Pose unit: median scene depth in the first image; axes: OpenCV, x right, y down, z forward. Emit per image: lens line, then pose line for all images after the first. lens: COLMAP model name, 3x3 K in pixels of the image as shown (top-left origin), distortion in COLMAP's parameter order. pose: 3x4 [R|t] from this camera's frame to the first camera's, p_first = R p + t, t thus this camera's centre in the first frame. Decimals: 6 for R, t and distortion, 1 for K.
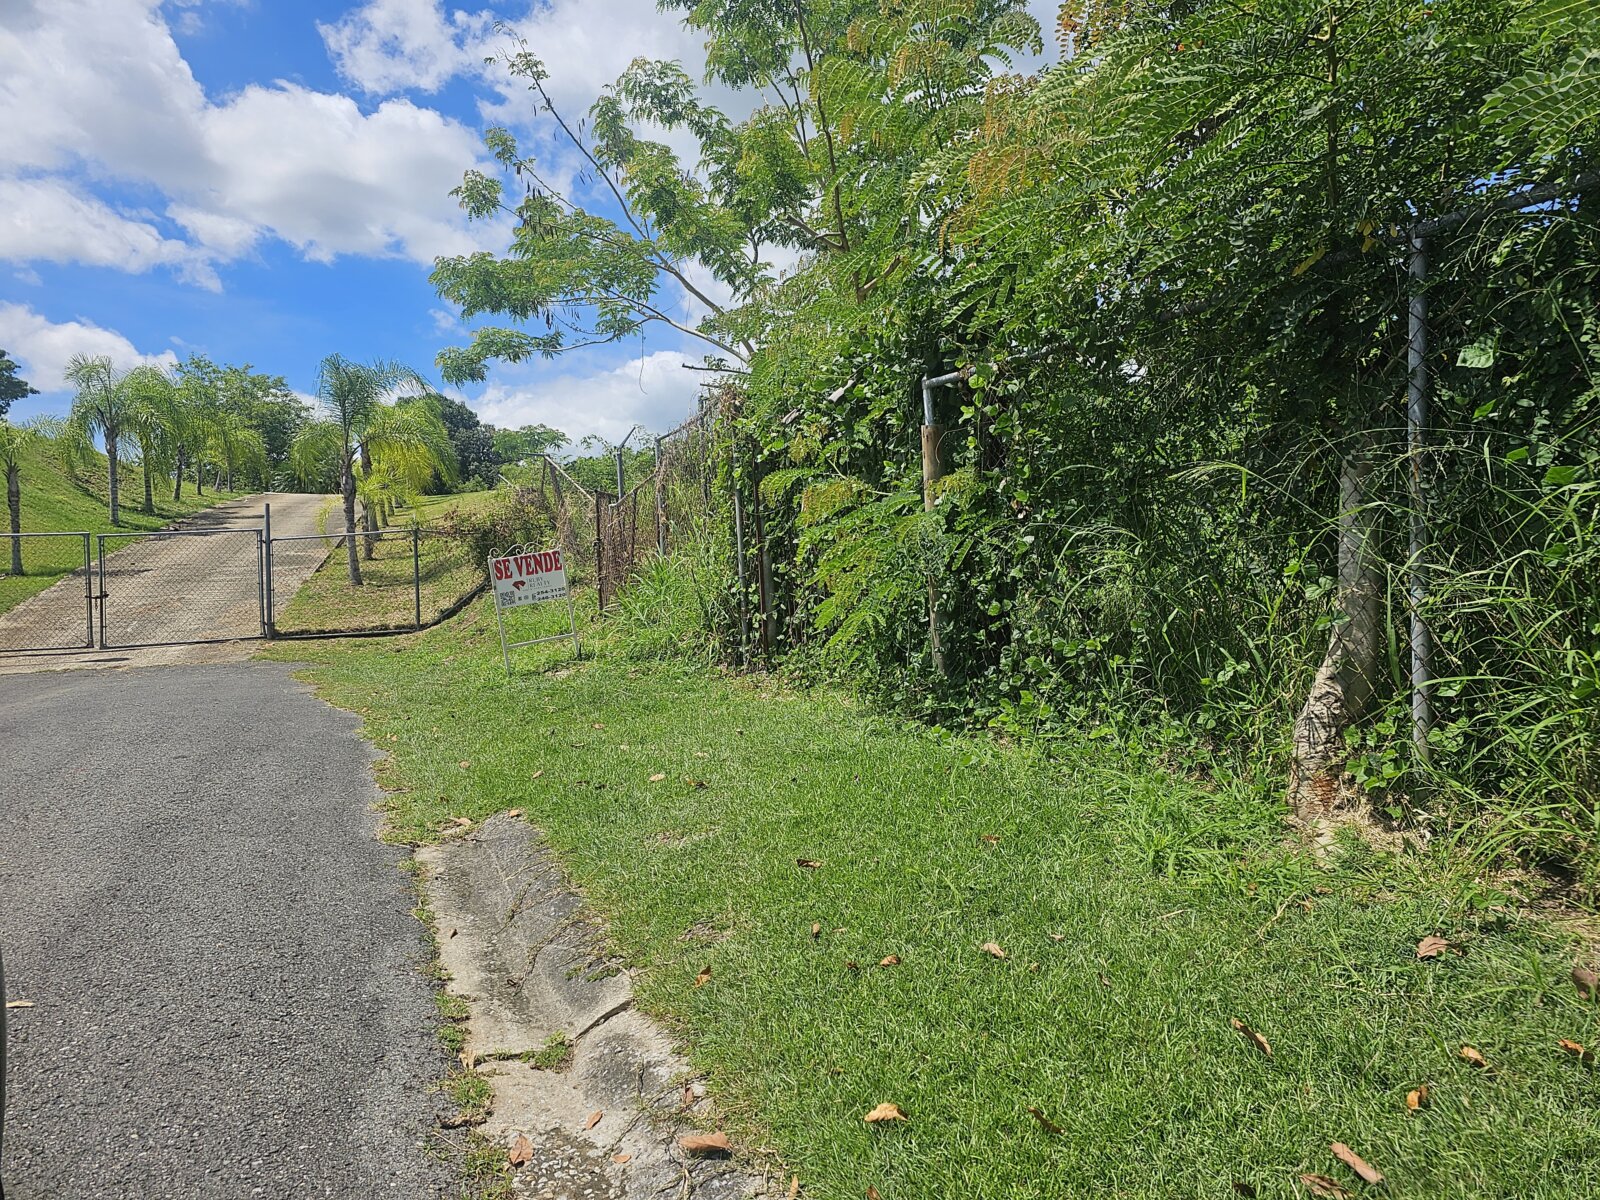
lens RADIAL K [[1075.5, 0, 797.5], [0, 1075.5, 600.4], [0, 0, 1]] dist [0.058806, -0.036826]
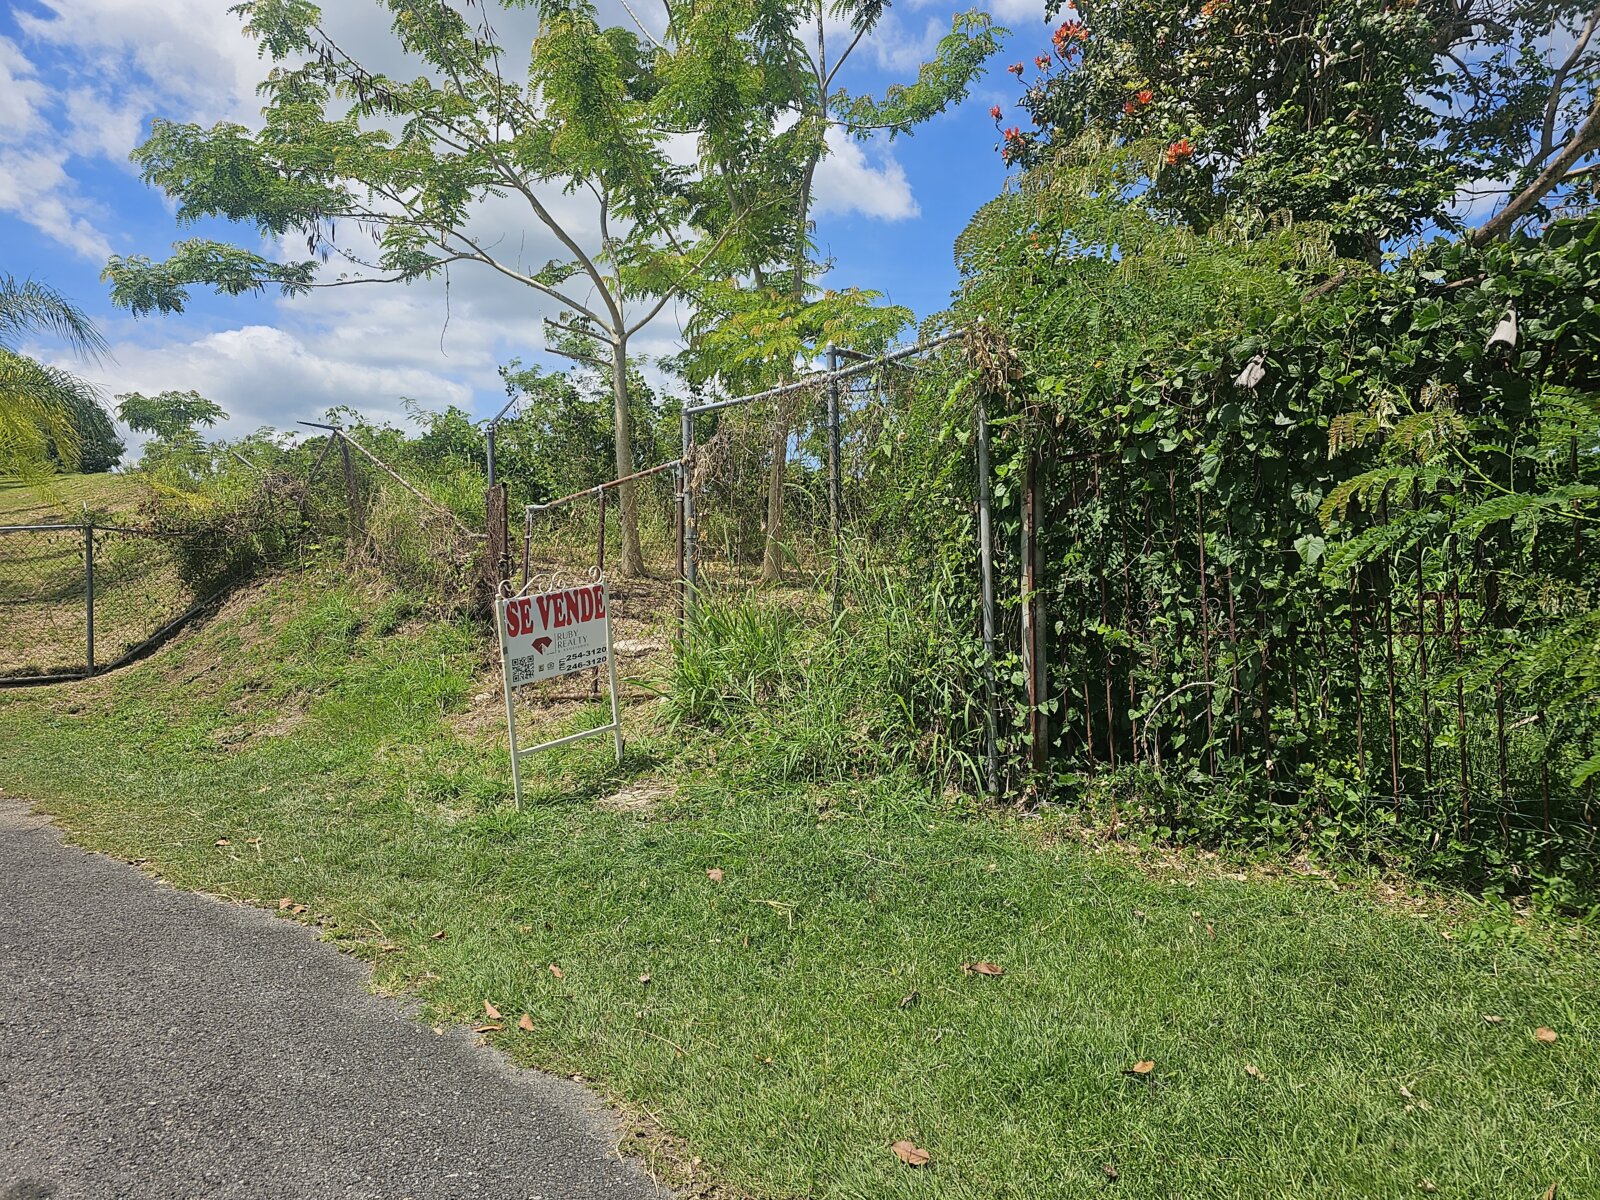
lens RADIAL K [[1075.5, 0, 802.9], [0, 1075.5, 603.3], [0, 0, 1]] dist [0.058806, -0.036826]
pose [[0.942323, 0.013656, 0.334427, -0.165936], [-0.011687, 0.999901, -0.007899, -0.017271], [-0.334501, 0.003535, 0.942389, 0.216668]]
